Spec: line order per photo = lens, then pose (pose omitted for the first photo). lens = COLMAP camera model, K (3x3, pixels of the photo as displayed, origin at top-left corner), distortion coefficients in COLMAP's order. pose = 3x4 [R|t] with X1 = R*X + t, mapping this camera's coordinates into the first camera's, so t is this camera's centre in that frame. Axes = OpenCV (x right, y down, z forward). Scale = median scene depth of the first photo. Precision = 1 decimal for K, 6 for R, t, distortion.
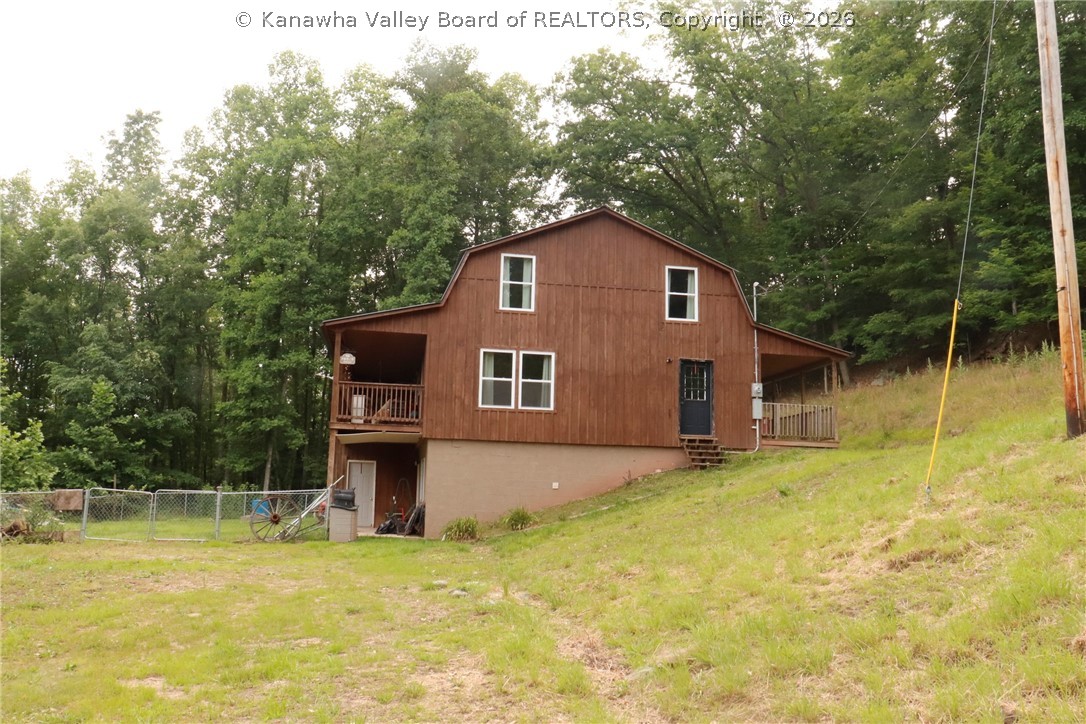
lens RADIAL K [[882.4, 0, 543.0], [0, 882.4, 362.0], [0, 0, 1]] dist [-0.177649, -0.001035]
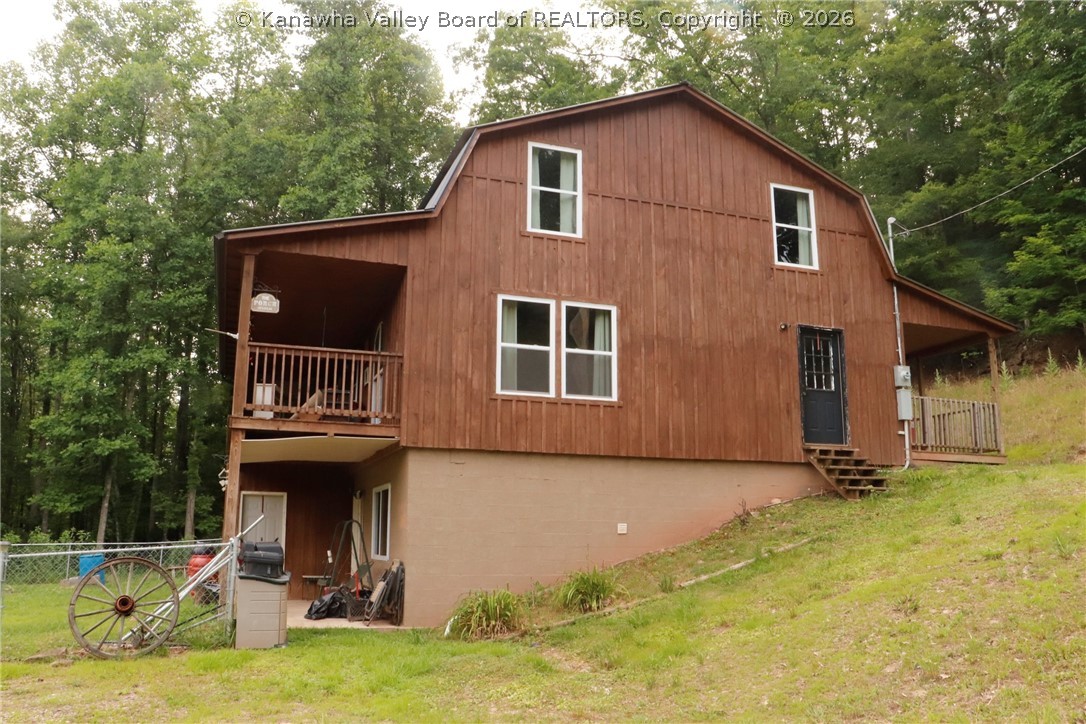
lens RADIAL K [[898.5, 0, 543.0], [0, 898.5, 362.0], [0, 0, 1]] dist [-0.177527, 0.134514]
pose [[0.986940, 0.014779, 0.160408, -0.131668], [-0.007818, 0.999004, -0.043938, 0.053783], [-0.160898, 0.042110, 0.986072, 0.400029]]
